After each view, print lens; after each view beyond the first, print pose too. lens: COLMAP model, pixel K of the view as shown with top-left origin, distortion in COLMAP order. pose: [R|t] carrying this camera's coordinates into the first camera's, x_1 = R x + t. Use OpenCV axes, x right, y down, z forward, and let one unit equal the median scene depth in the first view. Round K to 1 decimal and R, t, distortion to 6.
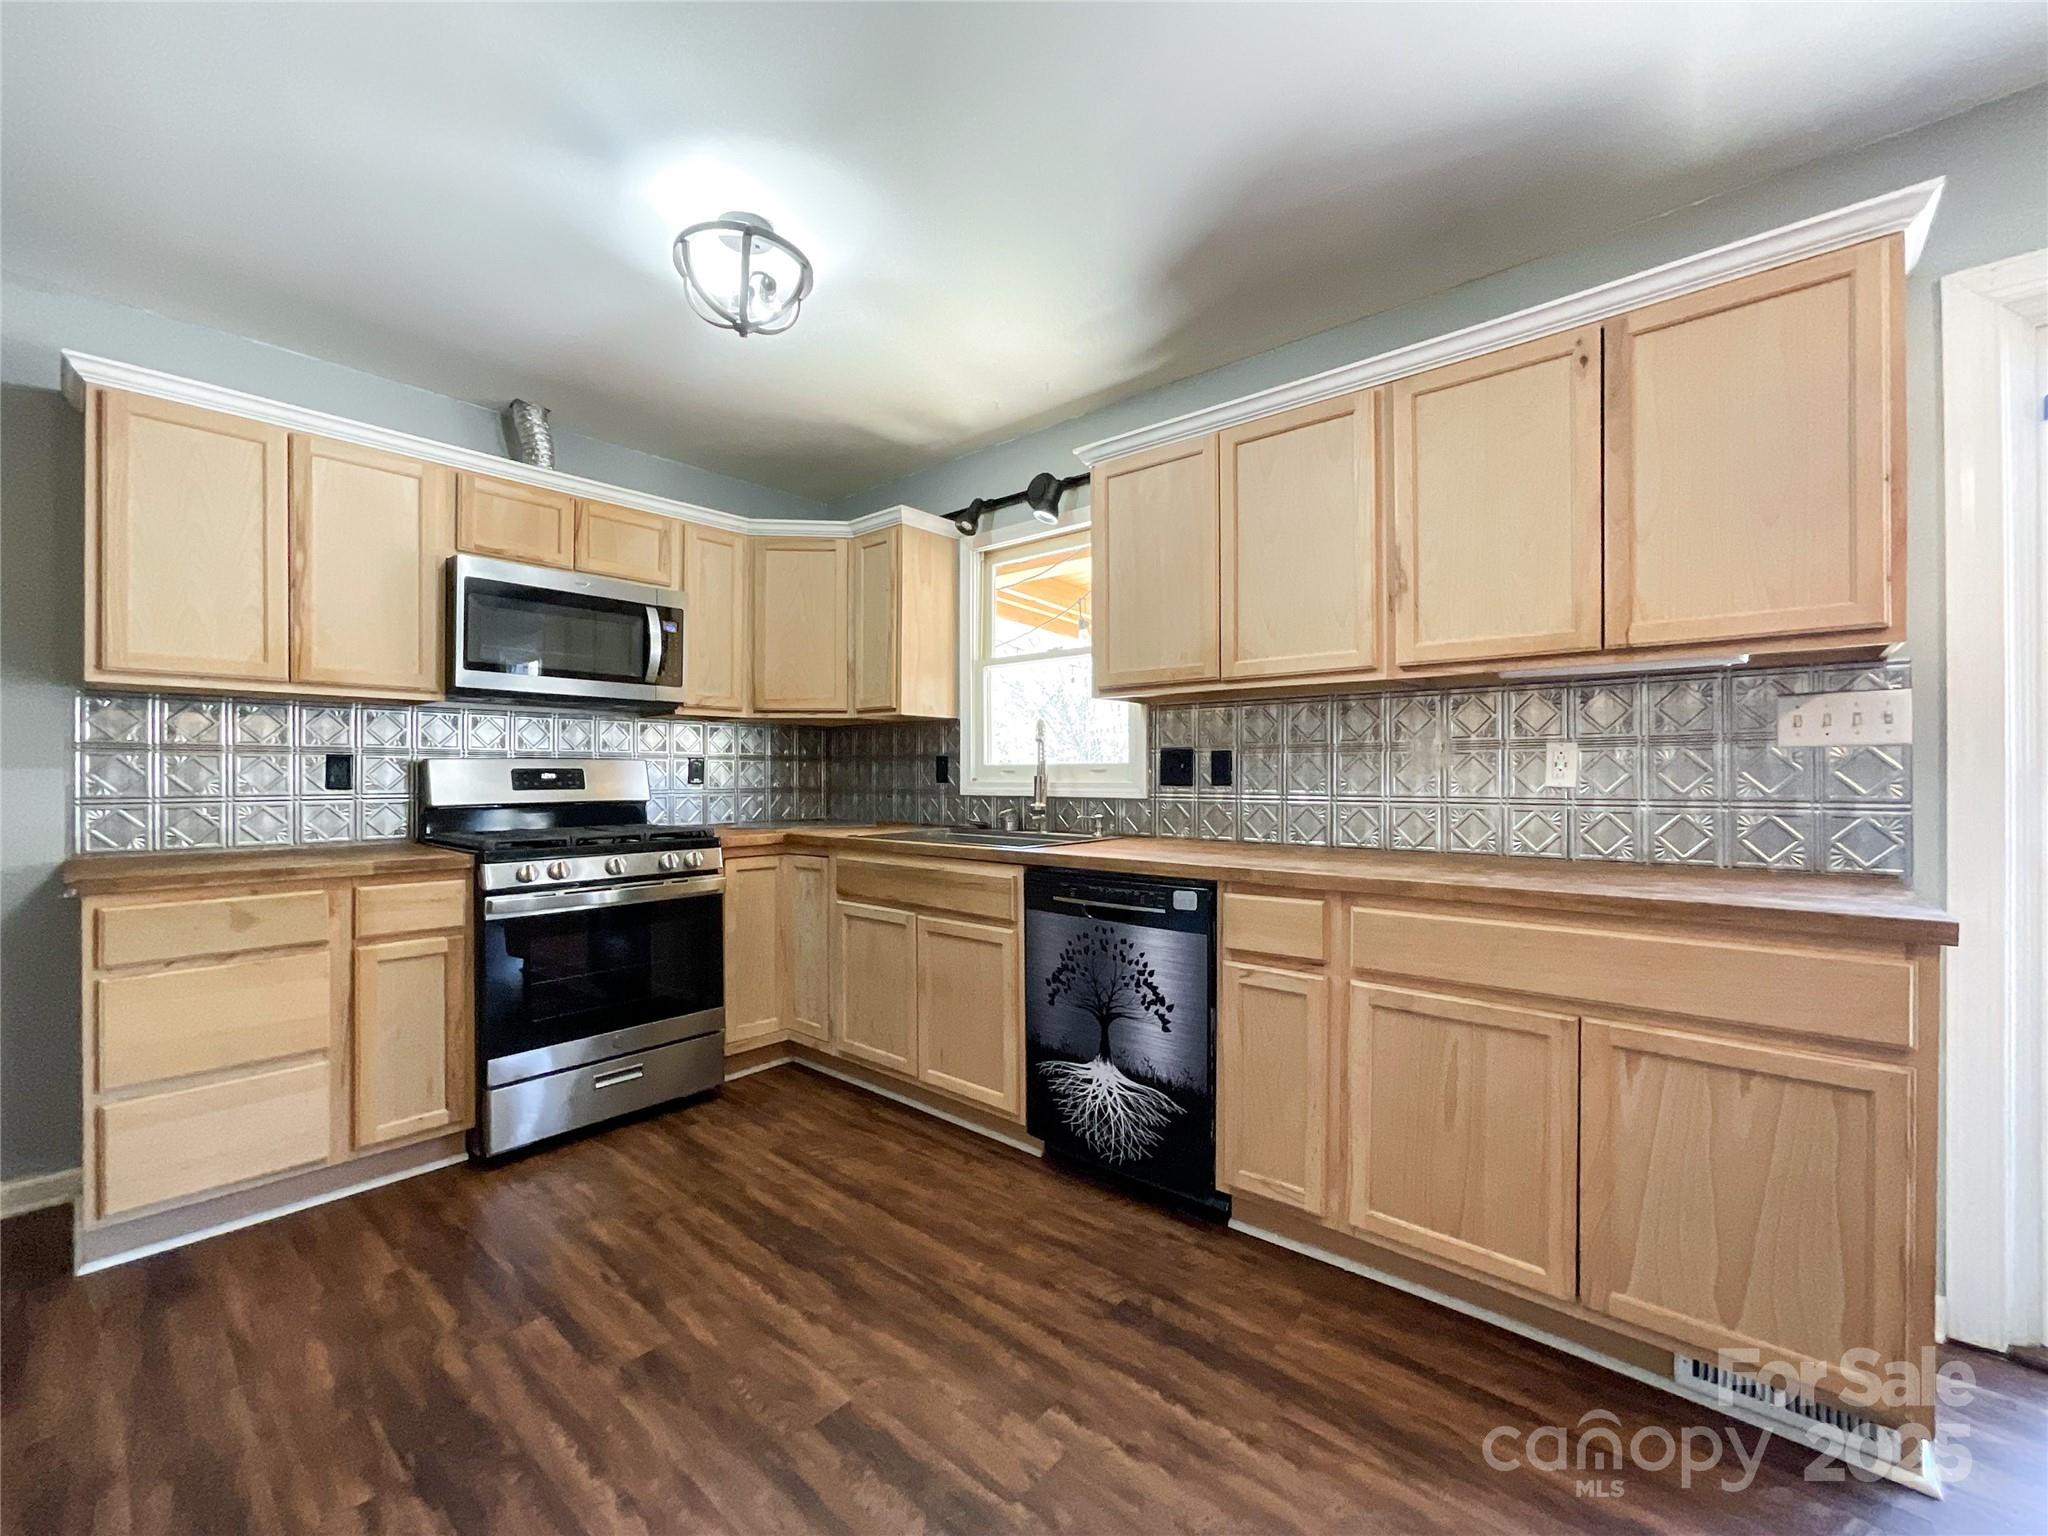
lens RADIAL K [[843.3, 0, 1042.9], [0, 843.3, 776.0], [0, 0, 1]] dist [-0.016396, 0.001835]
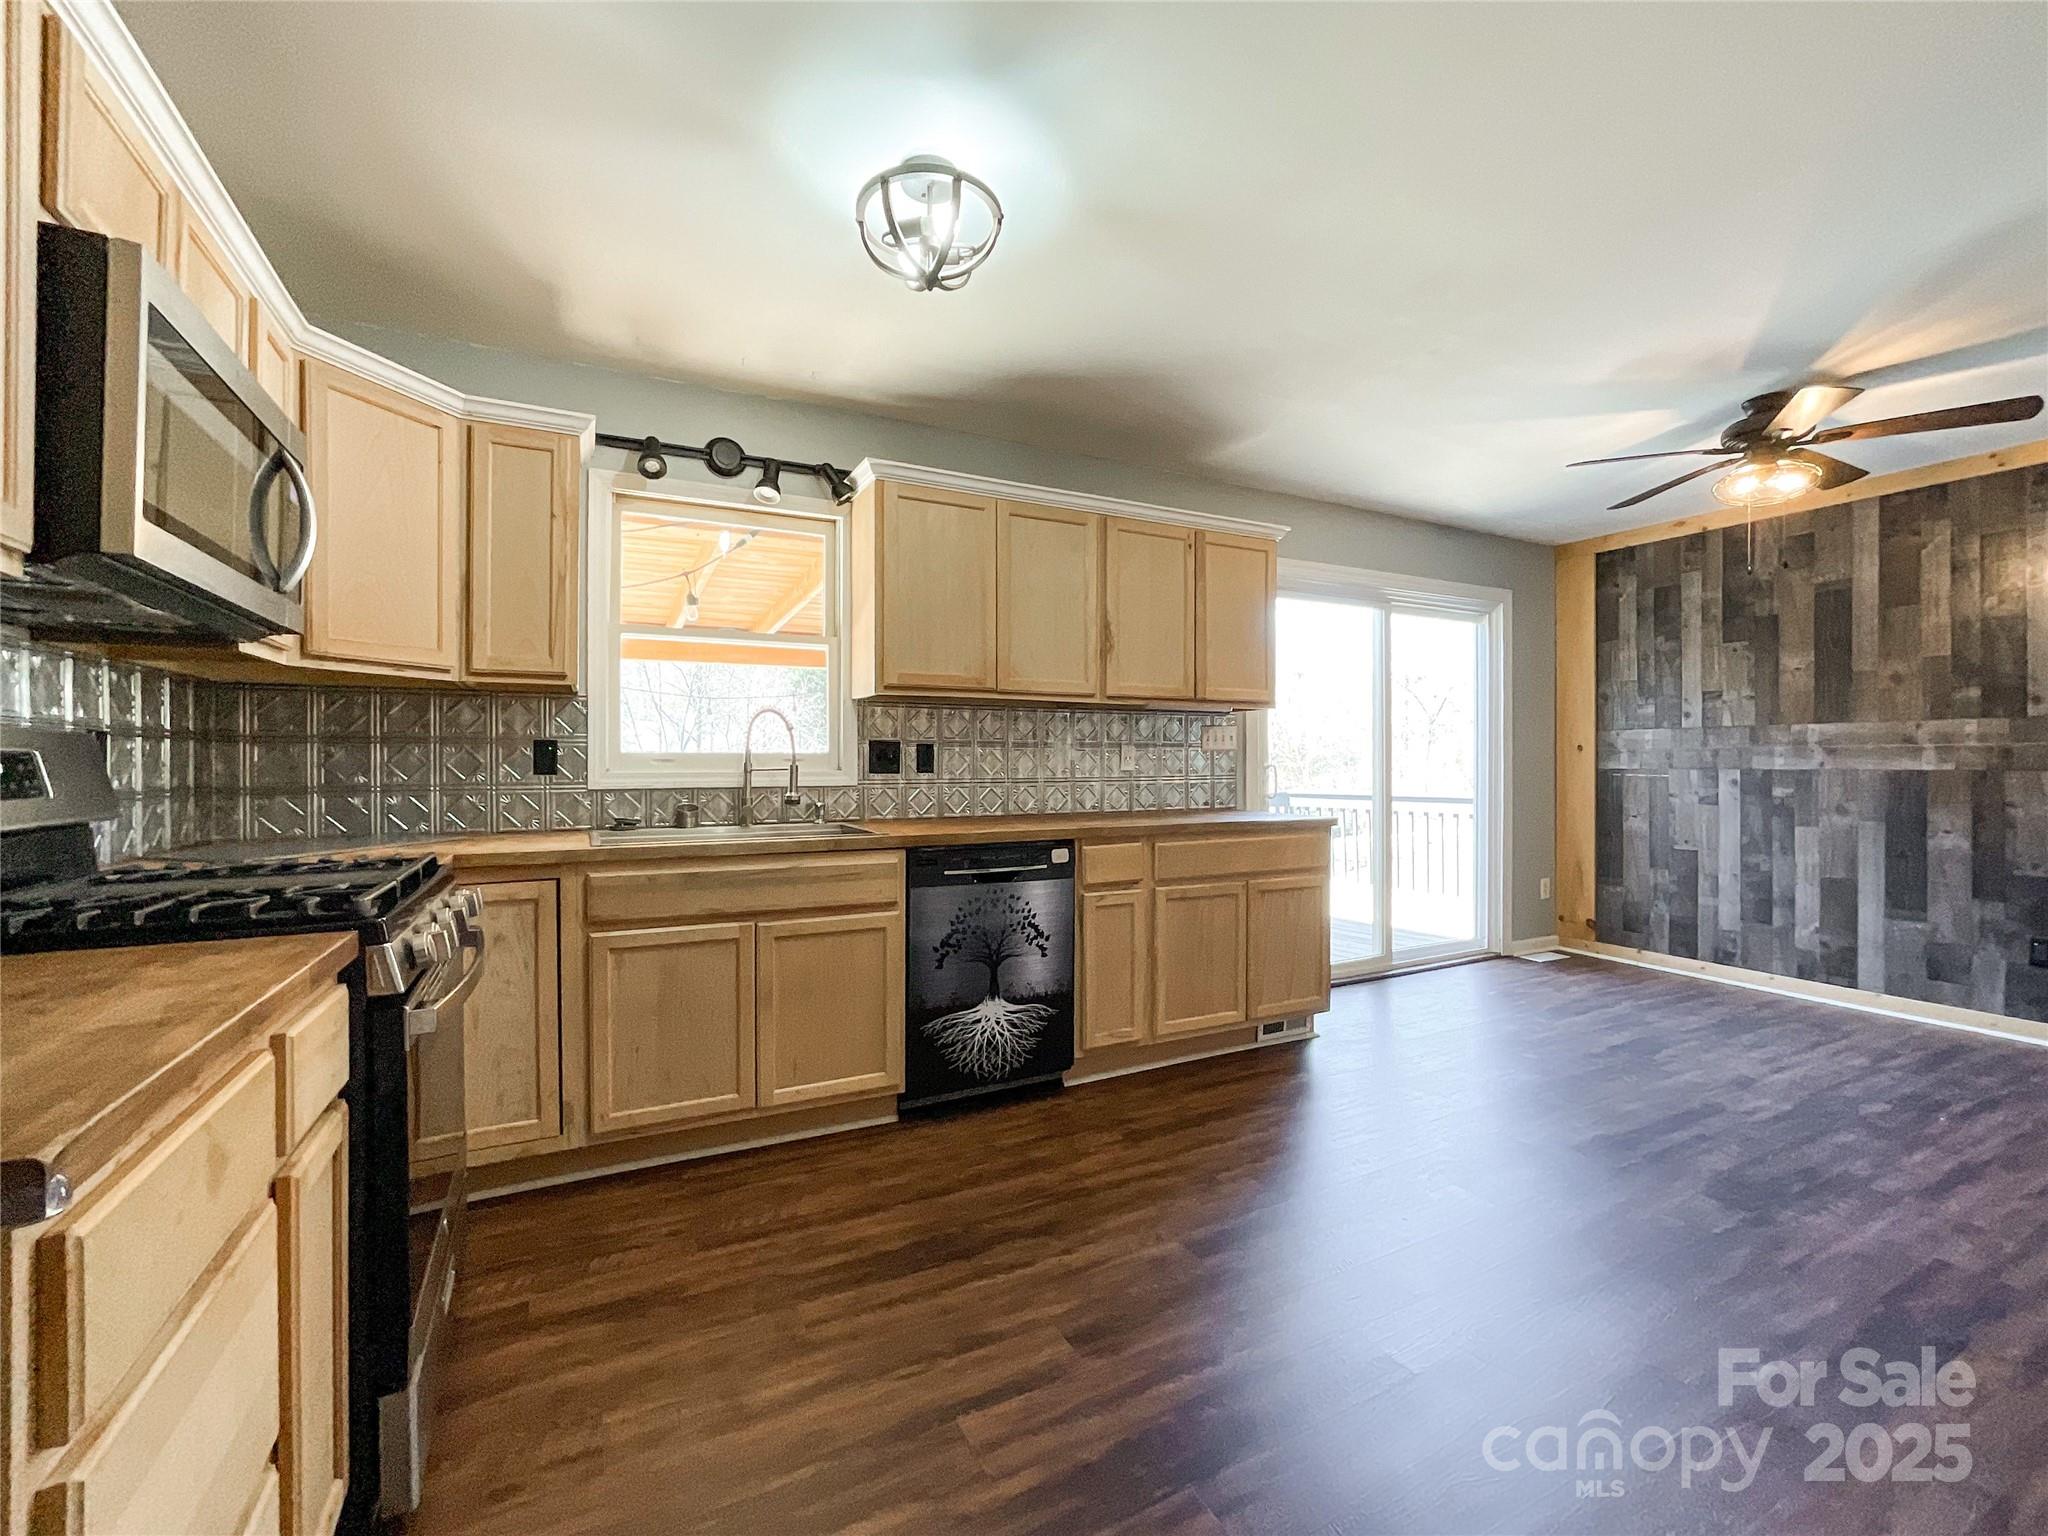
lens RADIAL K [[843.3, 0, 1039.4], [0, 843.3, 760.6], [0, 0, 1]] dist [-0.016396, 0.001835]
pose [[0.389029, 0.002970, 0.921221, -1.052949], [0.002804, 0.999986, -0.004408, -0.000358], [-0.921221, 0.004298, 0.389015, 0.475526]]
